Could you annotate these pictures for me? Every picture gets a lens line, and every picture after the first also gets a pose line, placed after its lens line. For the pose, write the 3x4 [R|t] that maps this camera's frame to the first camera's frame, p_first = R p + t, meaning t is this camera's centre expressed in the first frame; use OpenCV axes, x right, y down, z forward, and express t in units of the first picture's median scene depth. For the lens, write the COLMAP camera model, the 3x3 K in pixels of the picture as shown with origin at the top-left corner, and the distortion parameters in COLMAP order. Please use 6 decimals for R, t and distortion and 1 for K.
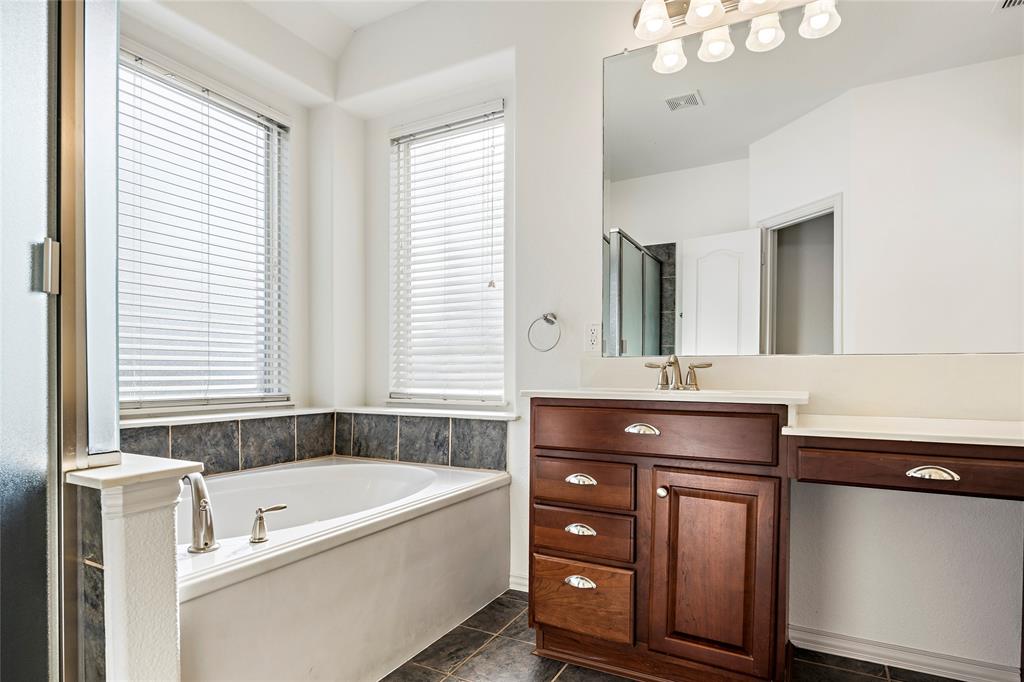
lens RADIAL K [[566.3, 0, 512.4], [0, 566.3, 376.7], [0, 0, 1]] dist [0.002996, -0.000152]
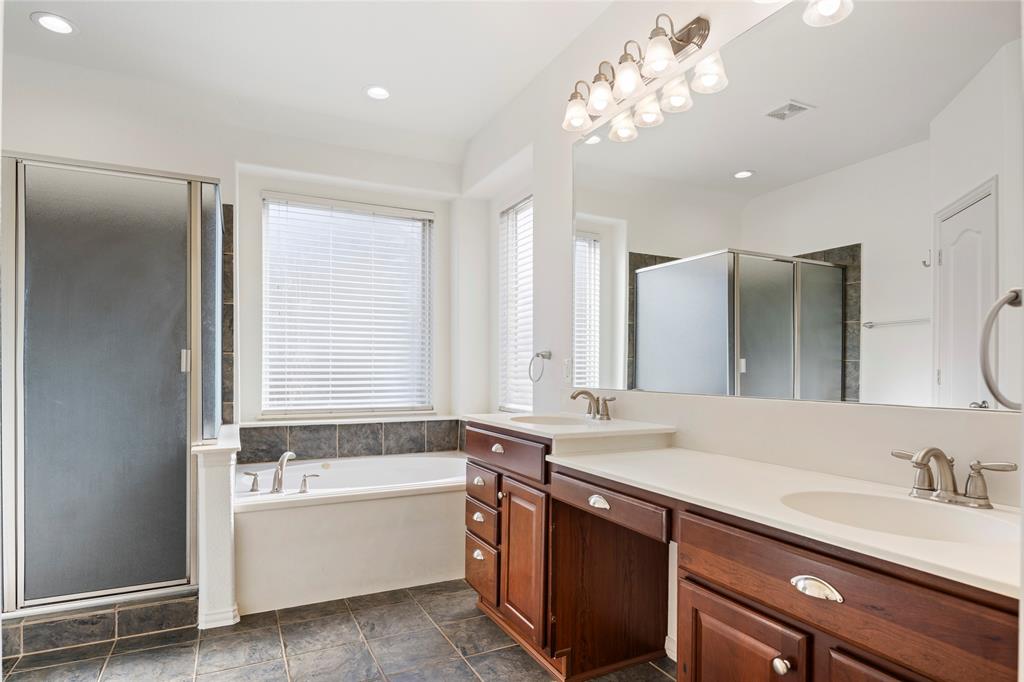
lens RADIAL K [[566.3, 0, 512.4], [0, 566.3, 376.7], [0, 0, 1]] dist [0.002996, -0.000152]
pose [[0.819240, 0.006967, -0.573409, 0.670996], [-0.005891, 0.999976, 0.003734, -0.055006], [0.573421, 0.000319, 0.819261, -0.064490]]
